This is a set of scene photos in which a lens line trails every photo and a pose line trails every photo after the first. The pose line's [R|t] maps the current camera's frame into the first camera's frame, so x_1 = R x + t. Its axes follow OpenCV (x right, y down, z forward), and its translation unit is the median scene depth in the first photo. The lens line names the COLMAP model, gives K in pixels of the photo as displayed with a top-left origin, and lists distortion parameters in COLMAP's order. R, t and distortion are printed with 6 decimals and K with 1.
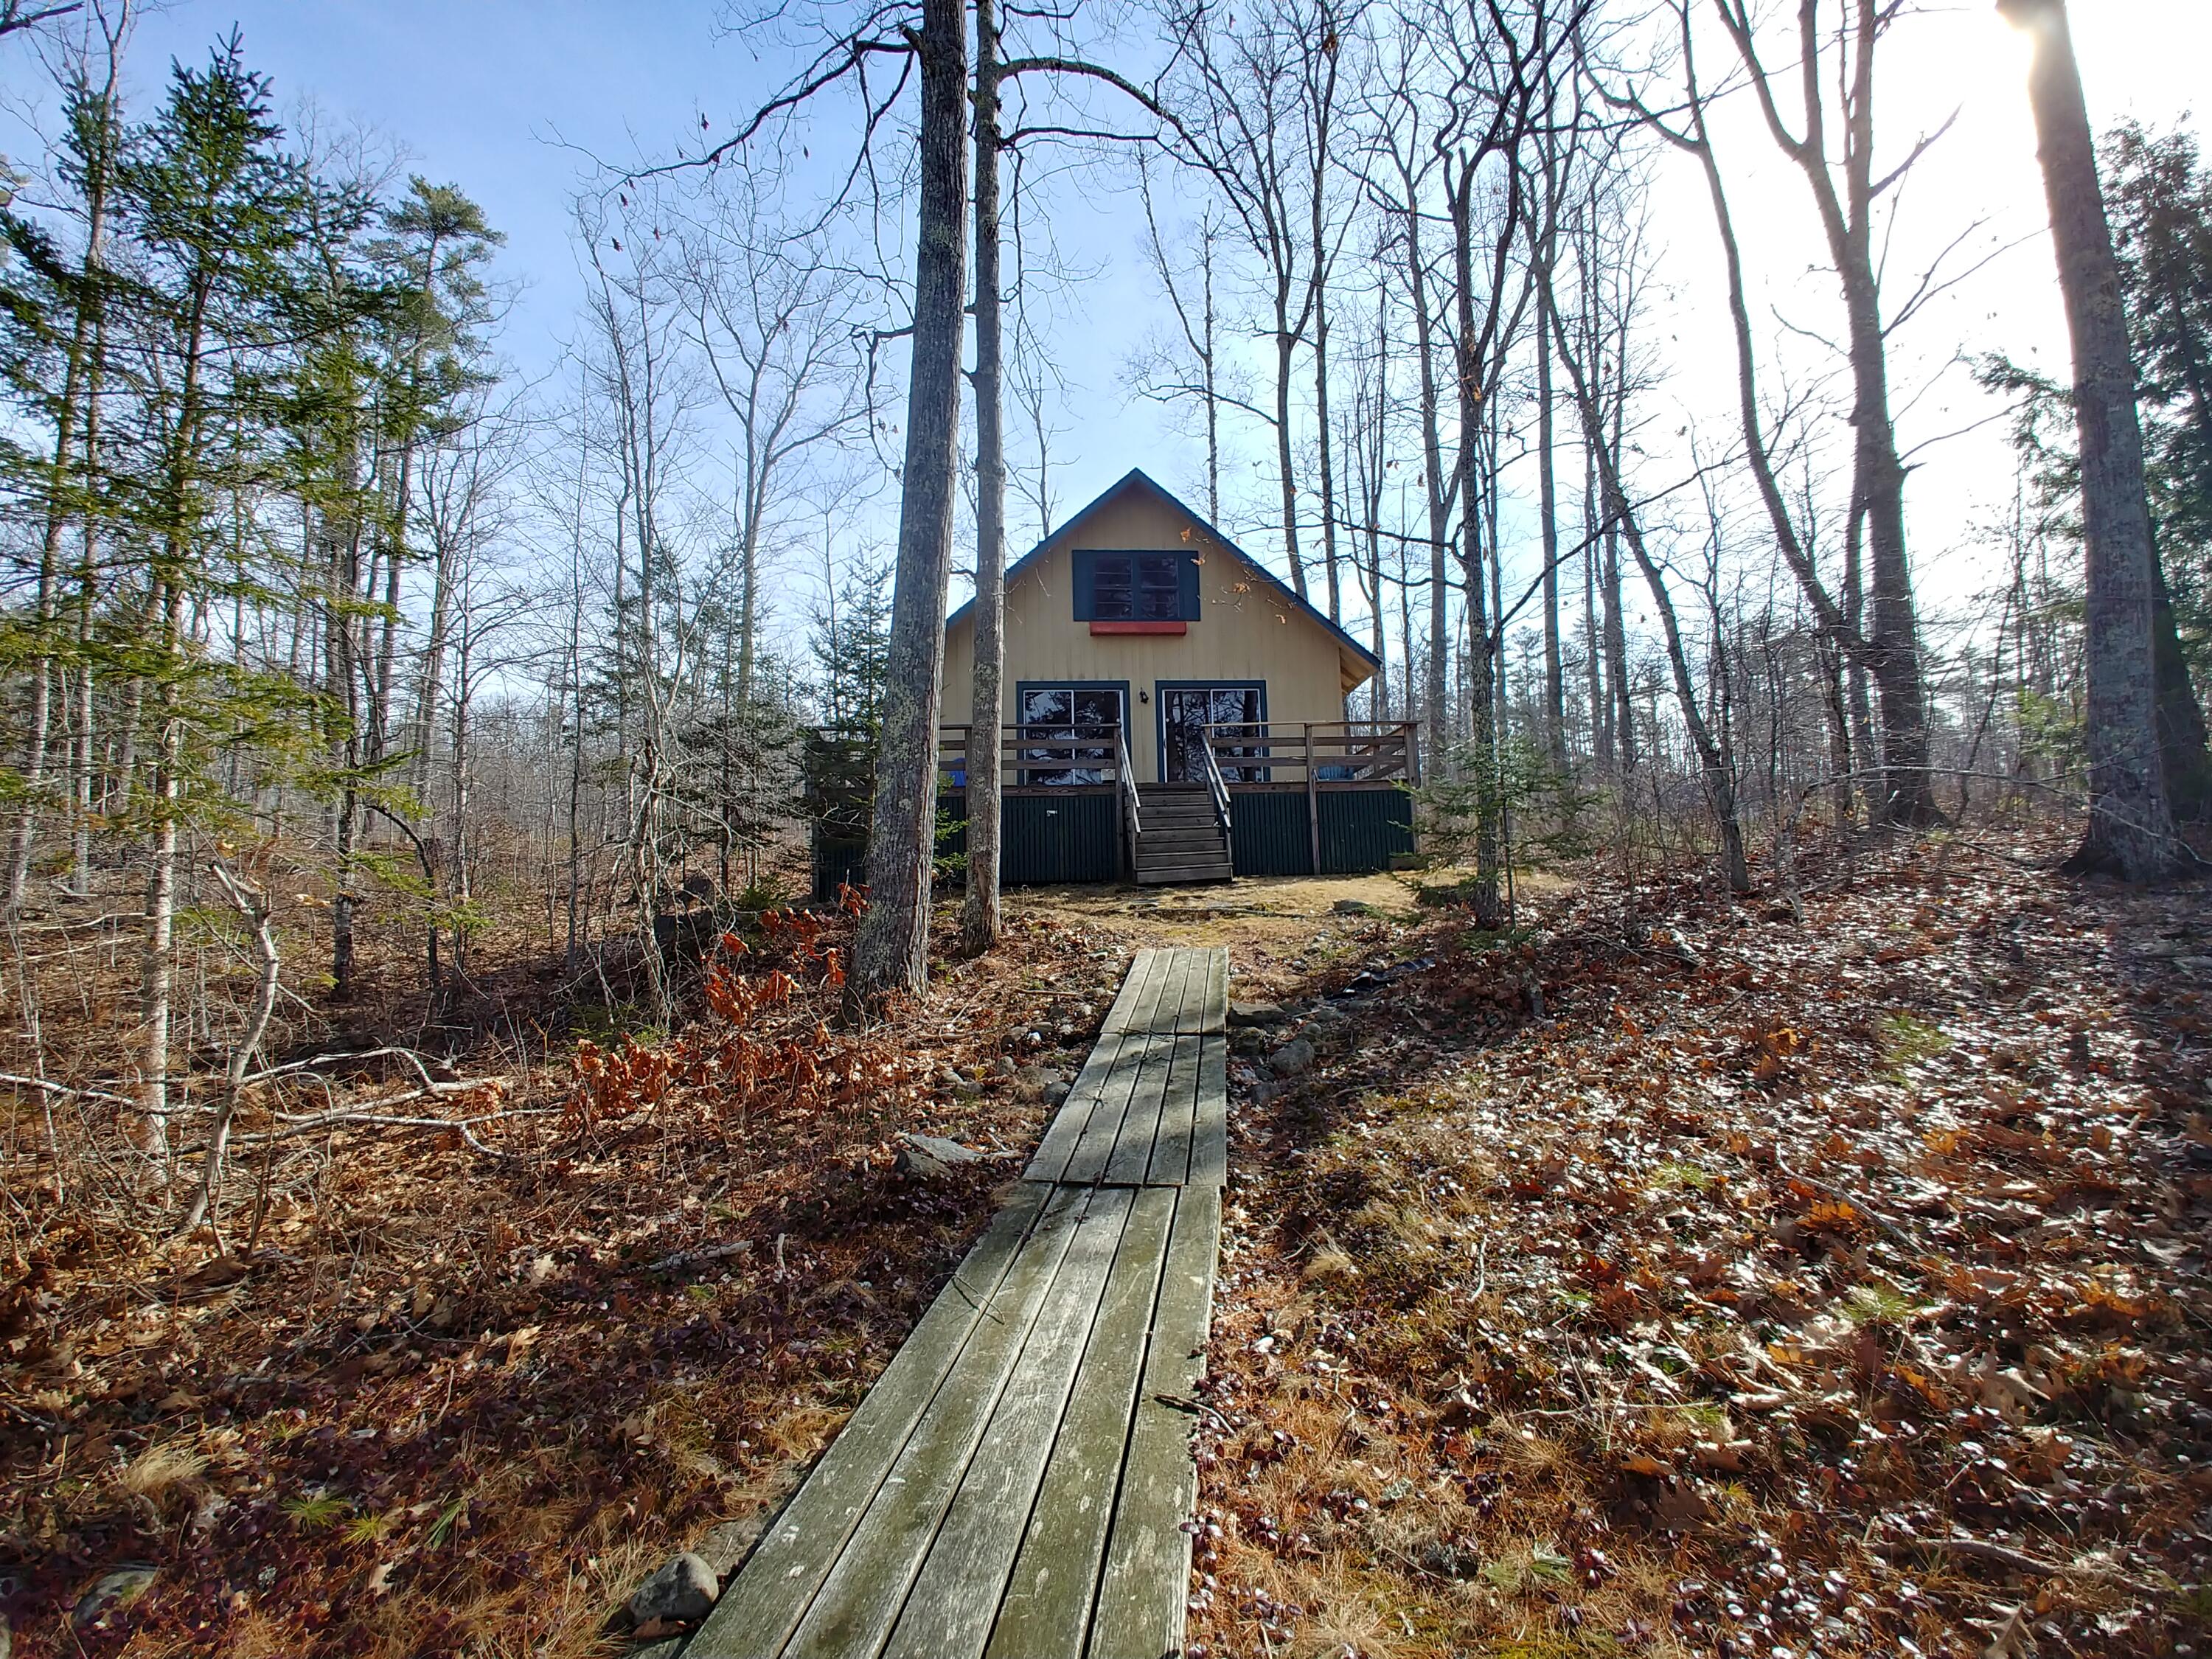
lens RADIAL K [[914.0, 0, 1106.0], [0, 914.0, 829.5], [0, 0, 1]] dist [-0.010384, 0.000088]
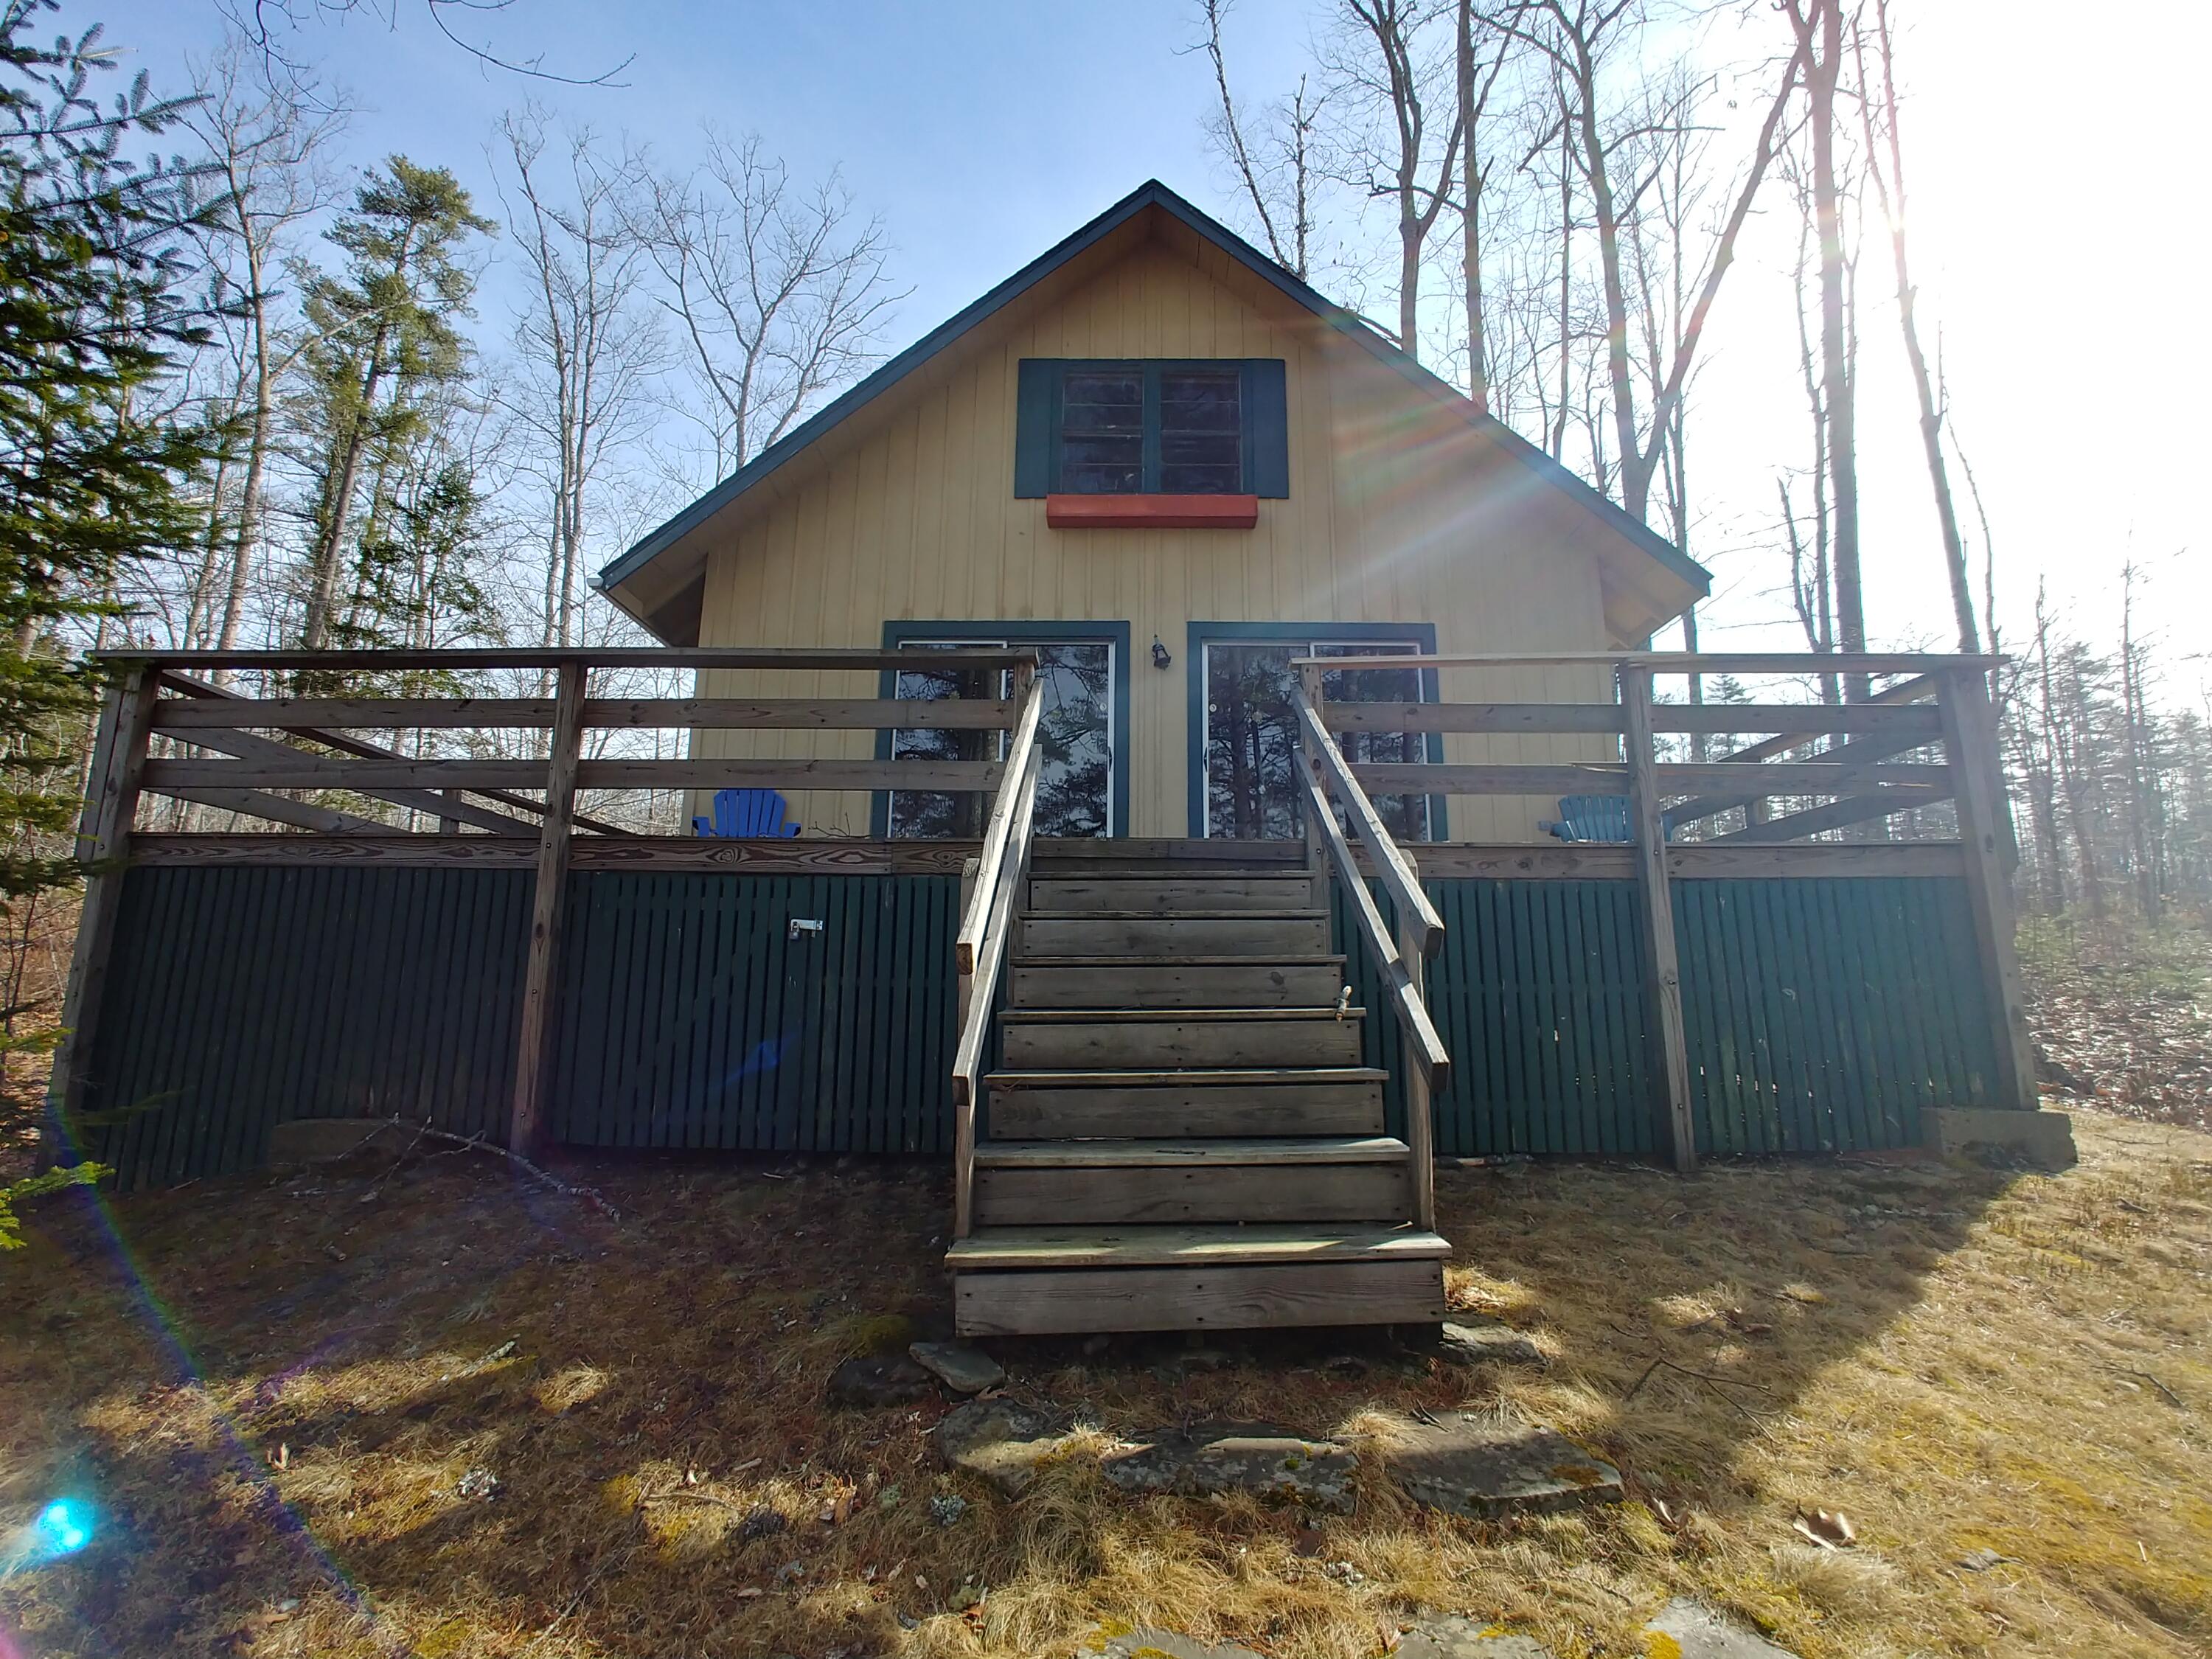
lens RADIAL K [[914.0, 0, 1106.0], [0, 914.0, 829.5], [0, 0, 1]] dist [-0.010384, 0.000088]
pose [[0.995719, 0.016810, -0.090893, 0.033523], [-0.023811, 0.996786, -0.076493, -0.014202], [0.089315, 0.078330, 0.992919, 0.326181]]
